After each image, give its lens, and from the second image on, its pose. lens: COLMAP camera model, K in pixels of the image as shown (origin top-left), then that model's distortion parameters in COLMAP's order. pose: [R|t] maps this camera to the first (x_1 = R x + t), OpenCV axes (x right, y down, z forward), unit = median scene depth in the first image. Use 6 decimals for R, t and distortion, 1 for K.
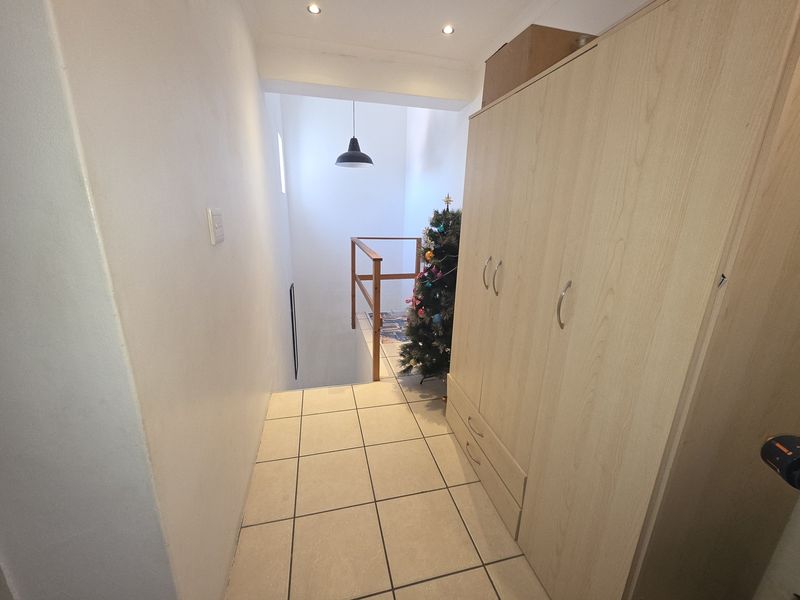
lens RADIAL K [[313.3, 0, 396.9], [0, 313.3, 298.1], [0, 0, 1]] dist [-0.001122, 0.001163]
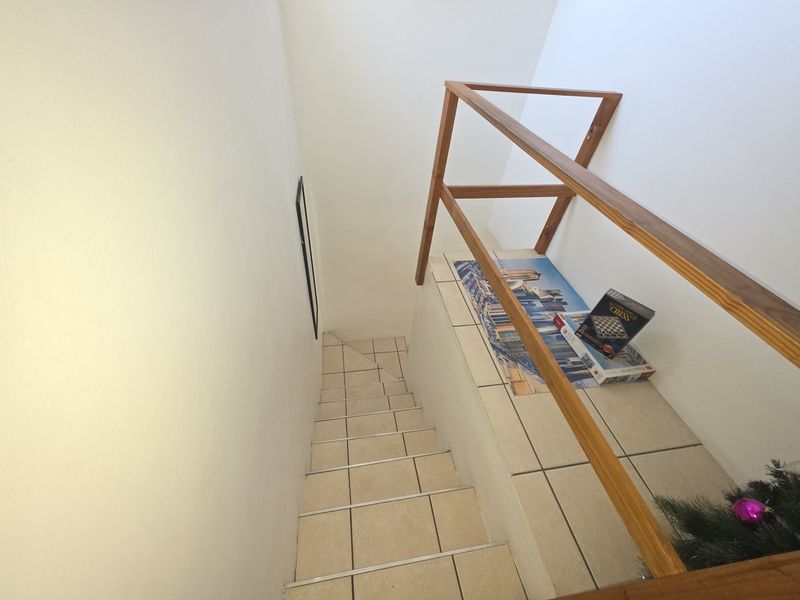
lens RADIAL K [[313.3, 0, 400.8], [0, 313.3, 306.1], [0, 0, 1]] dist [-0.001122, 0.001163]
pose [[0.996723, 0.080886, -0.001151, -0.316780], [-0.071237, 0.884392, 0.461277, -0.219472], [0.038329, -0.459683, 0.887256, 0.956508]]
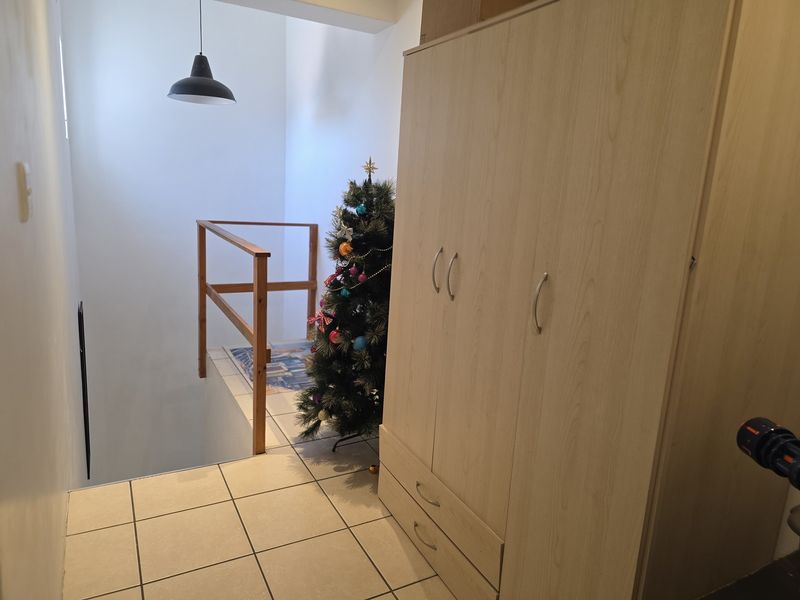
lens RADIAL K [[538.3, 0, 401.1], [0, 538.3, 300.8], [0, 0, 1]] dist [0.037163, -0.031325]
pose [[0.963481, -0.017825, 0.267184, -0.094670], [0.033005, 0.998079, -0.052434, 0.039873], [-0.265736, 0.059338, 0.962218, -0.124119]]
